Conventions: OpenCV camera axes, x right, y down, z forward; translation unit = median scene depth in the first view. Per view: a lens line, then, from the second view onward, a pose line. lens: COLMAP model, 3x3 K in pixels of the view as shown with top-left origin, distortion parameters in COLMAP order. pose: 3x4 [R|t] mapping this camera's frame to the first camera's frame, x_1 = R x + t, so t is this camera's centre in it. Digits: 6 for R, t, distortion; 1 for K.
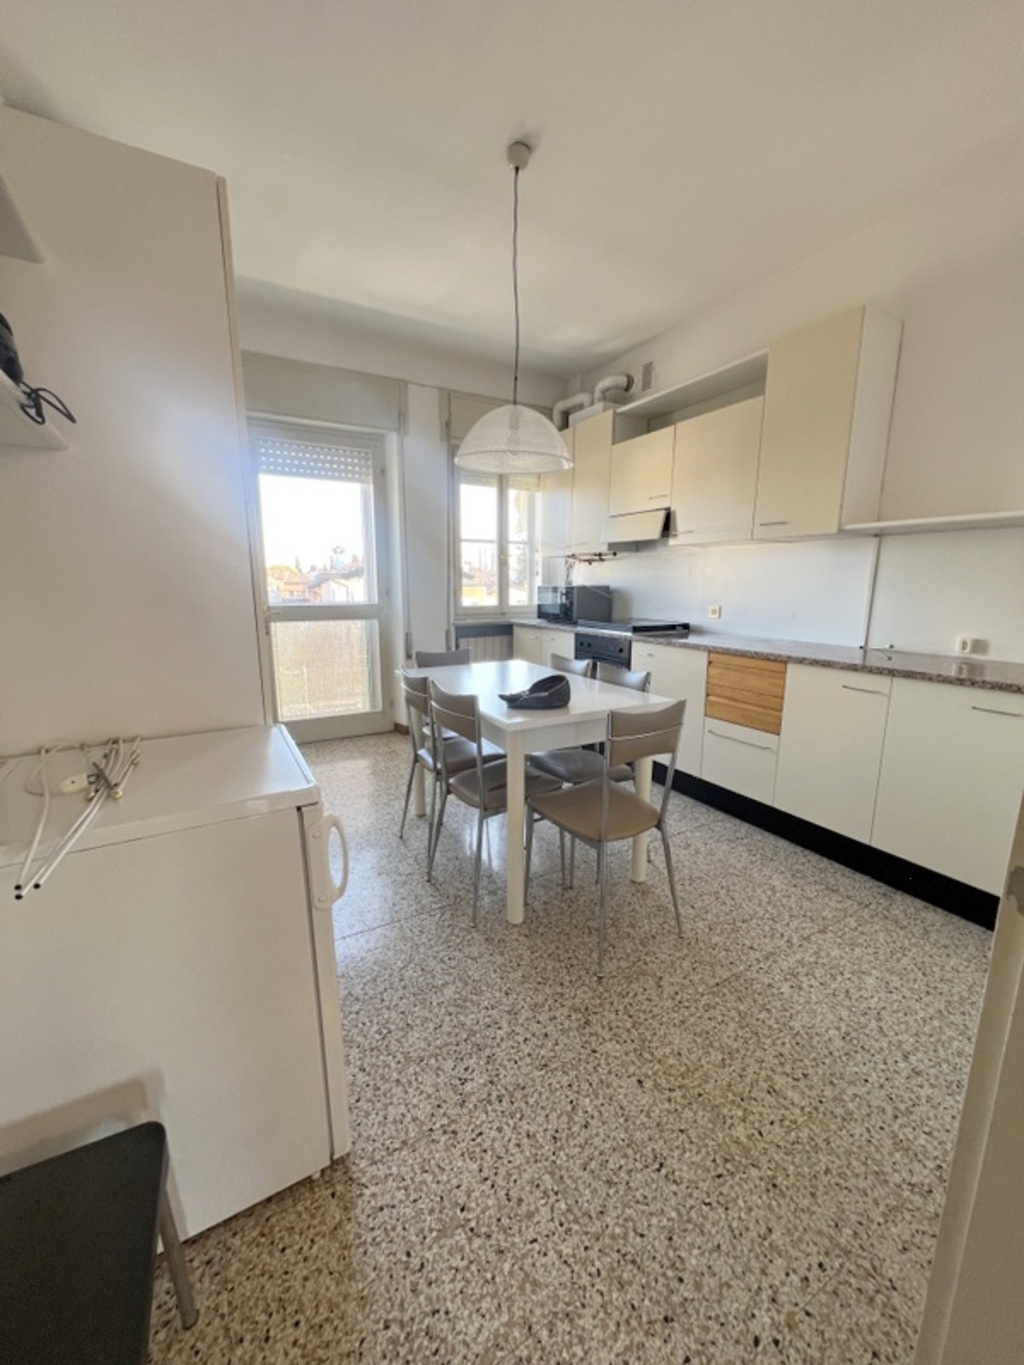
lens RADIAL K [[546.2, 0, 506.2], [0, 546.2, 685.0], [0, 0, 1]] dist [-0.000382, 0.000728]
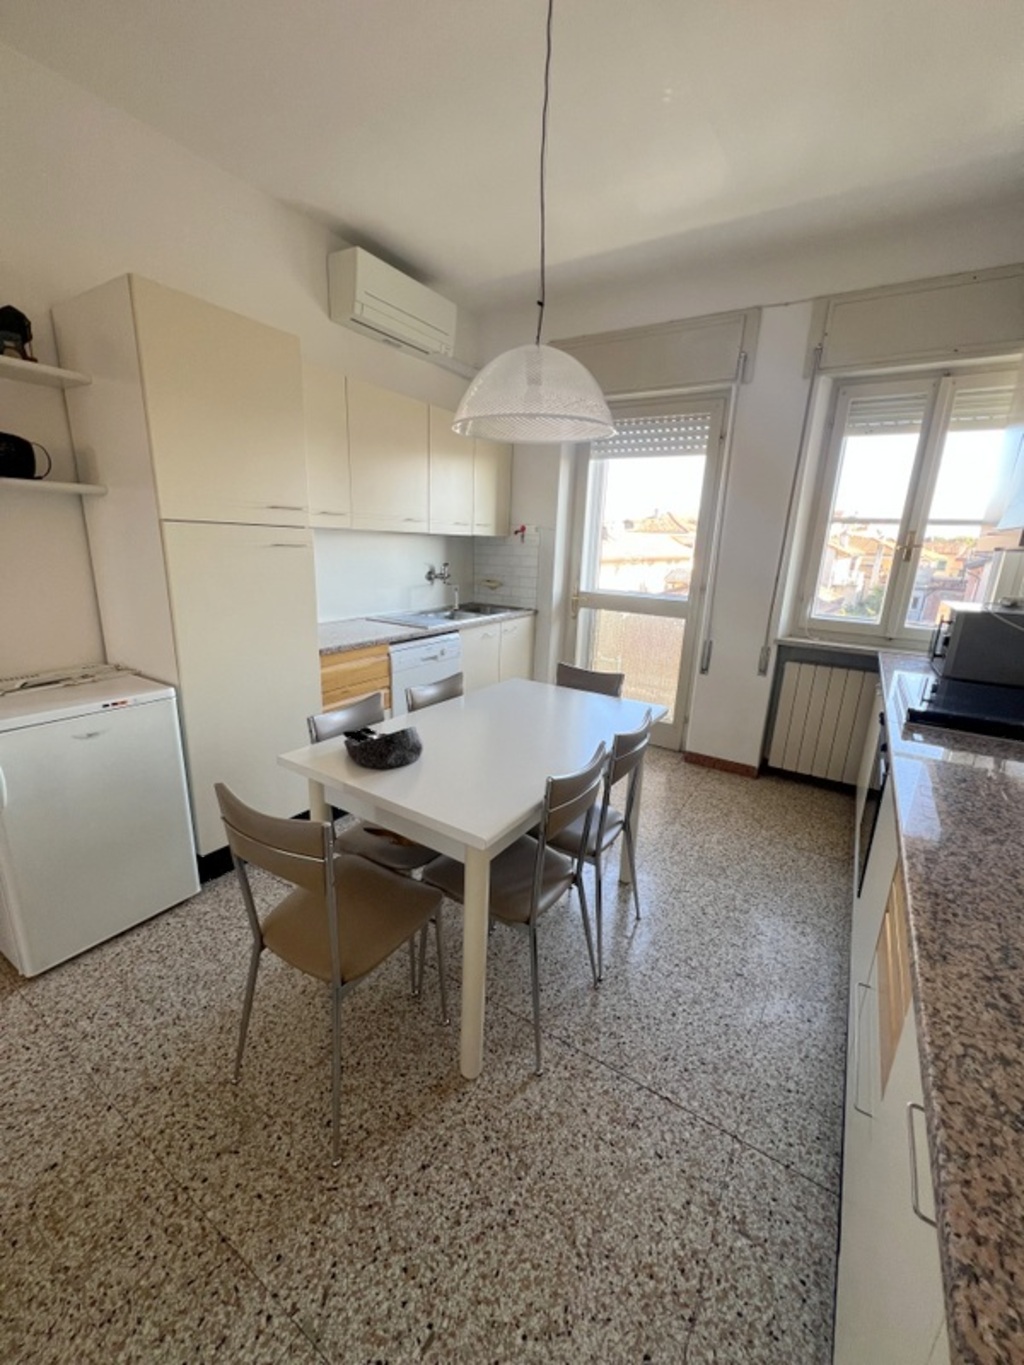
lens RADIAL K [[546.2, 0, 509.6], [0, 546.2, 680.0], [0, 0, 1]] dist [-0.000382, 0.000728]
pose [[0.476081, 0.247089, -0.843975, 0.603694], [-0.206887, 0.964248, 0.165598, -0.183441], [0.854719, 0.095770, 0.510180, 0.571849]]
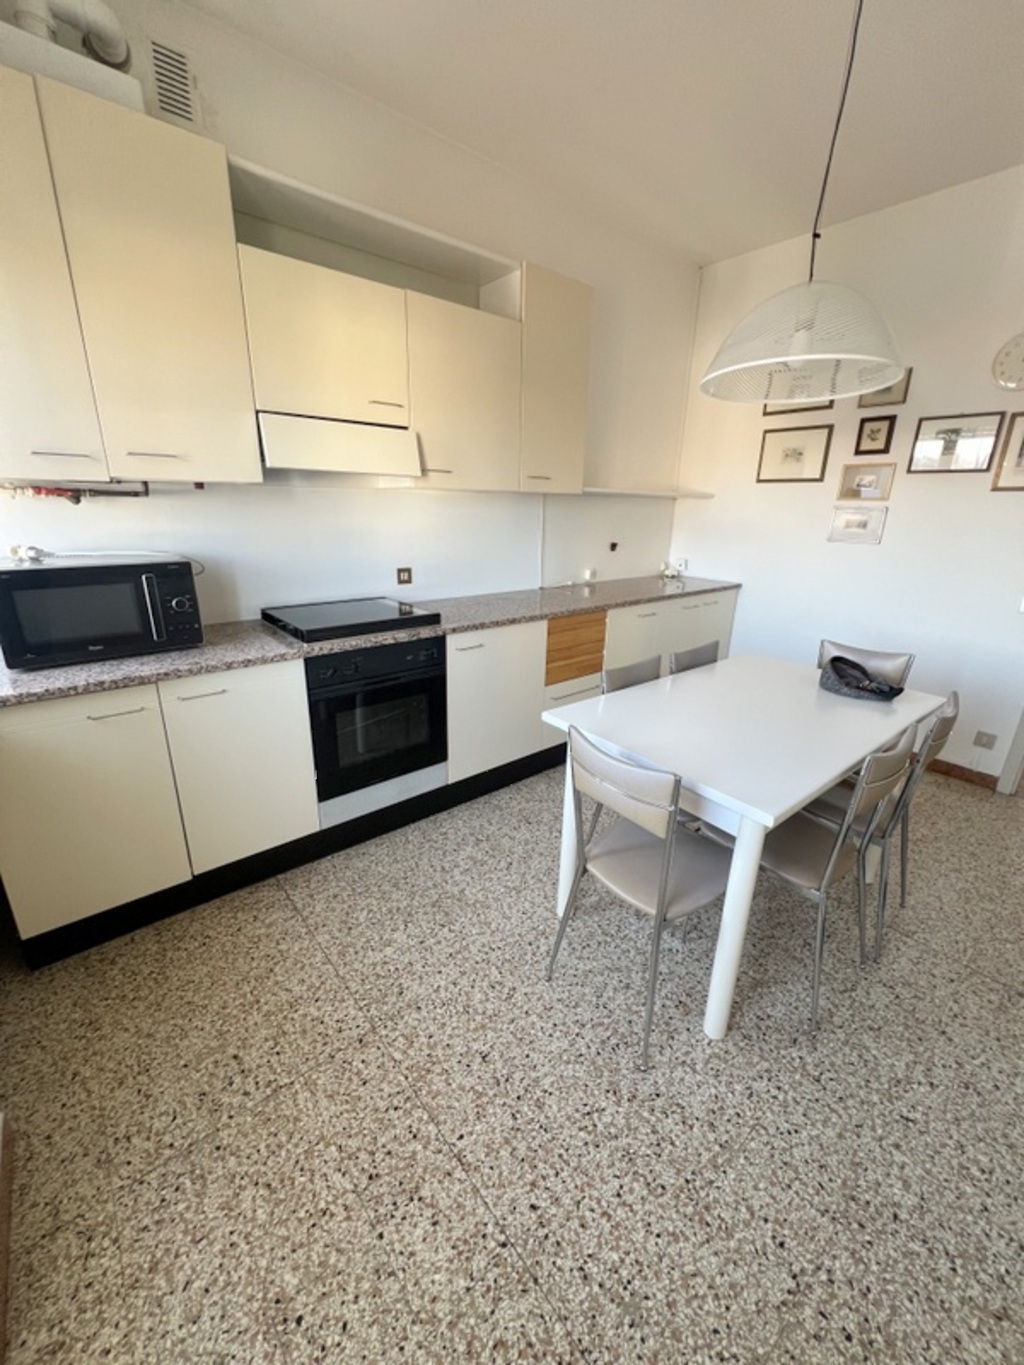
lens RADIAL K [[546.2, 0, 513.6], [0, 546.2, 681.8], [0, 0, 1]] dist [-0.000382, 0.000728]
pose [[-0.193460, -0.318939, 0.927821, -0.562848], [0.158266, 0.923156, 0.350336, -0.328355], [-0.968259, 0.214619, -0.128116, 1.327697]]
